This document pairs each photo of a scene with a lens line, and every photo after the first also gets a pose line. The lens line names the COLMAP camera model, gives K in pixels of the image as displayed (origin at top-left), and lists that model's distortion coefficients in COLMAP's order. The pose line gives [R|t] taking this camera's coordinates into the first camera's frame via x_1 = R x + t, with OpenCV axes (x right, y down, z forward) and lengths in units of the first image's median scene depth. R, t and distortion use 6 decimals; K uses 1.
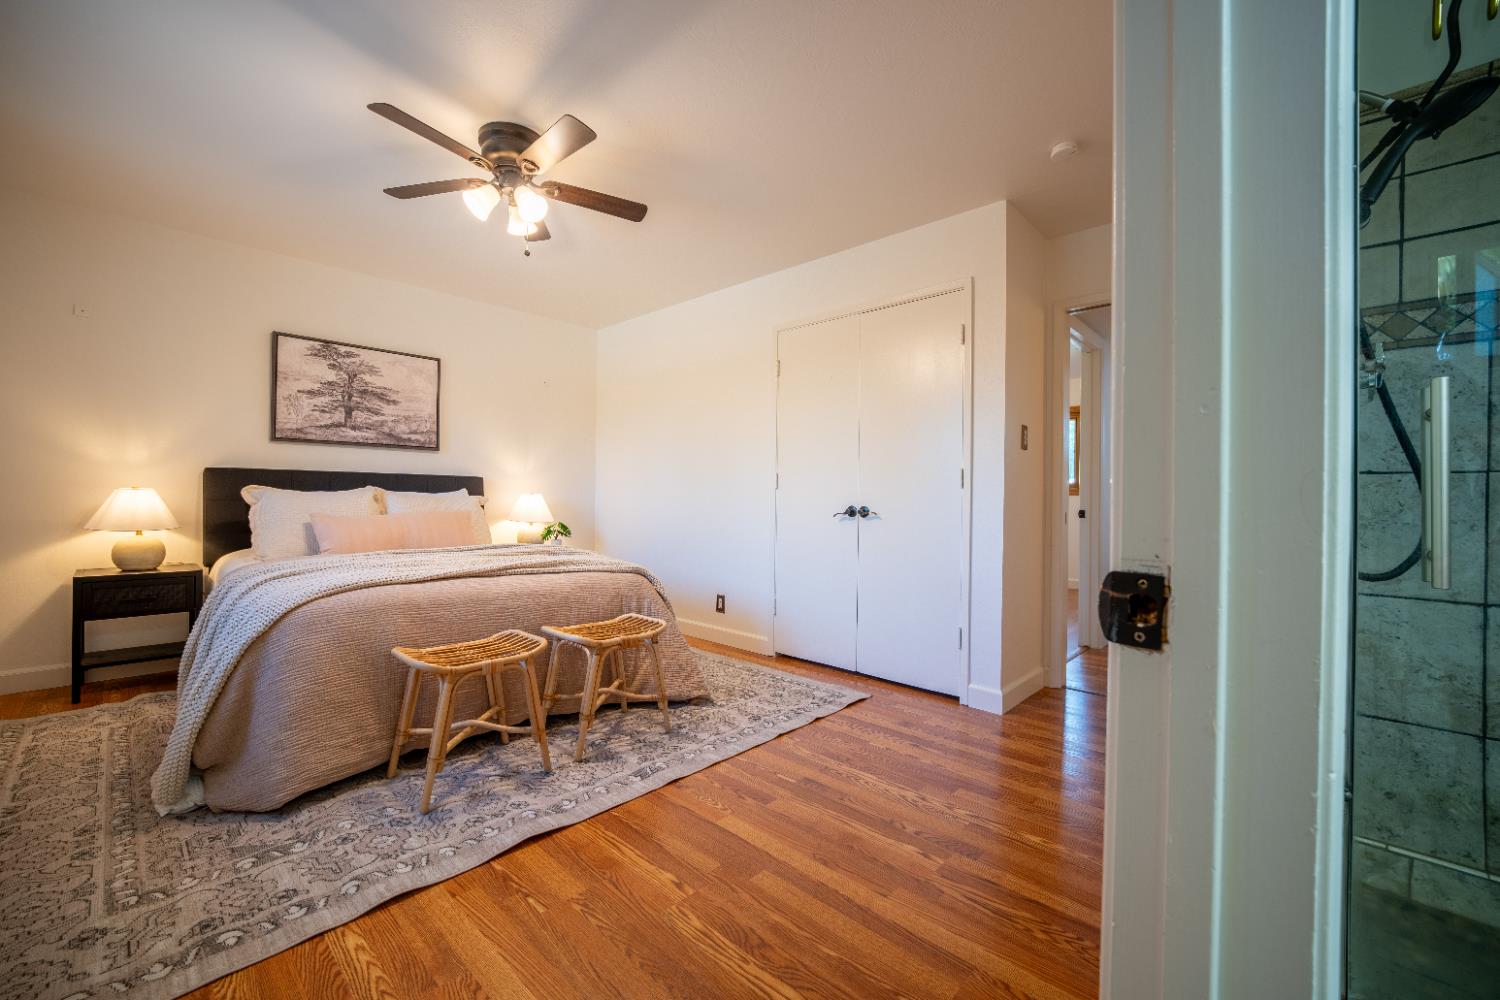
lens RADIAL K [[606.9, 0, 744.6], [0, 606.9, 496.6], [0, 0, 1]] dist [-0.024823, 0.006251]
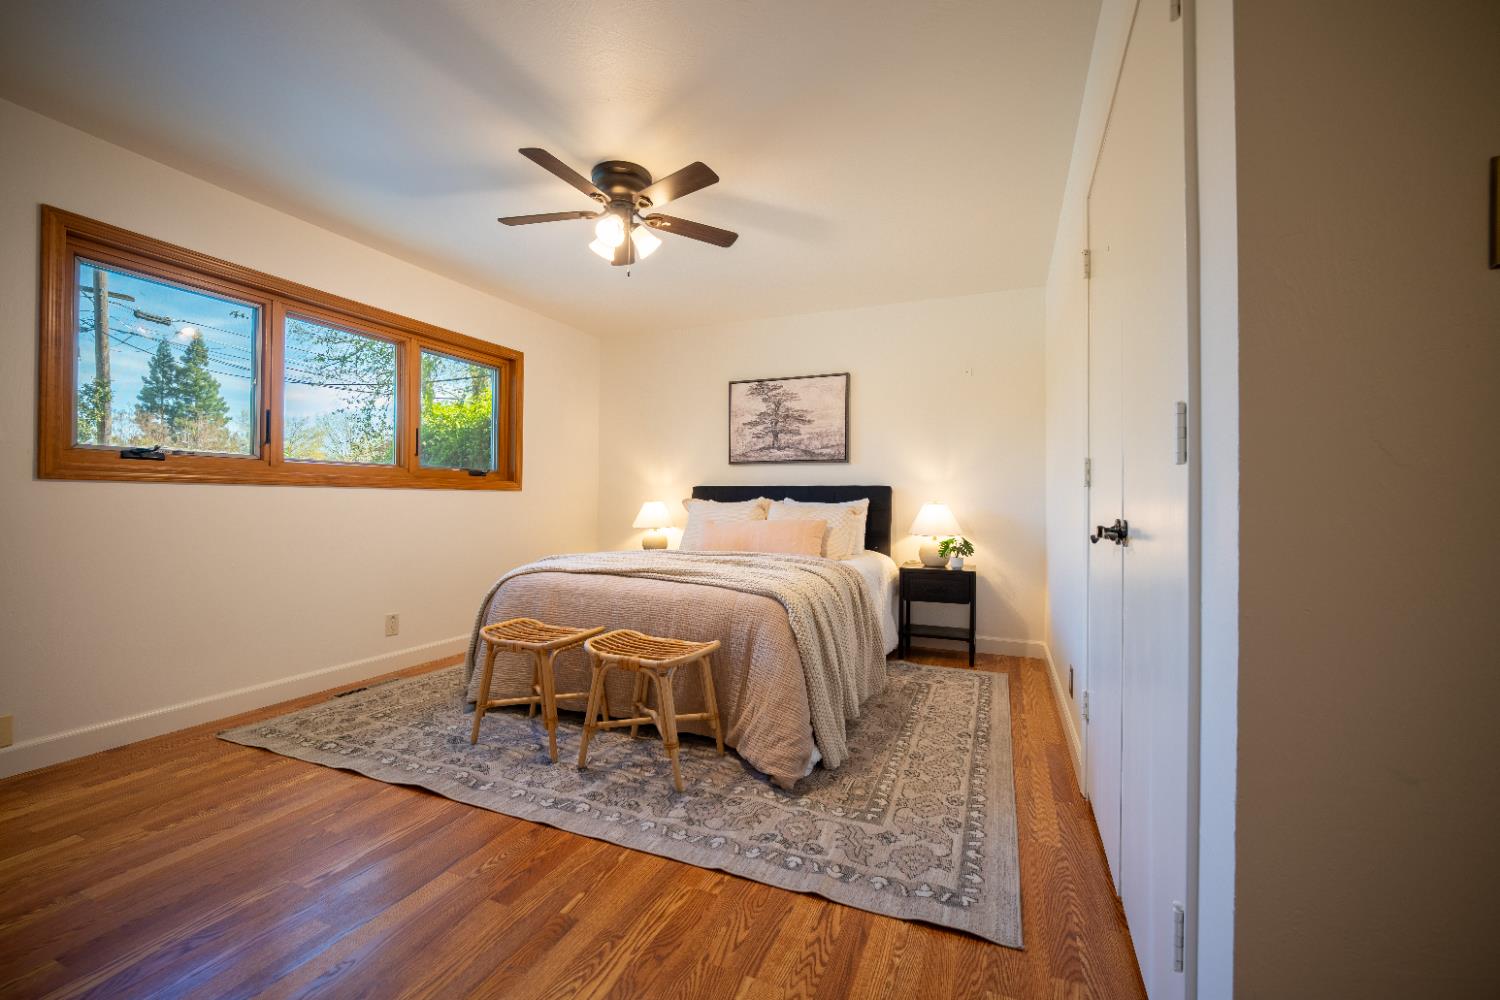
lens RADIAL K [[606.9, 0, 744.6], [0, 606.9, 496.6], [0, 0, 1]] dist [-0.024823, 0.006251]
pose [[0.354499, -0.021803, -0.934802, 0.469279], [-0.004086, 0.999682, -0.024866, 0.010762], [0.935047, 0.012635, 0.354298, 0.556052]]
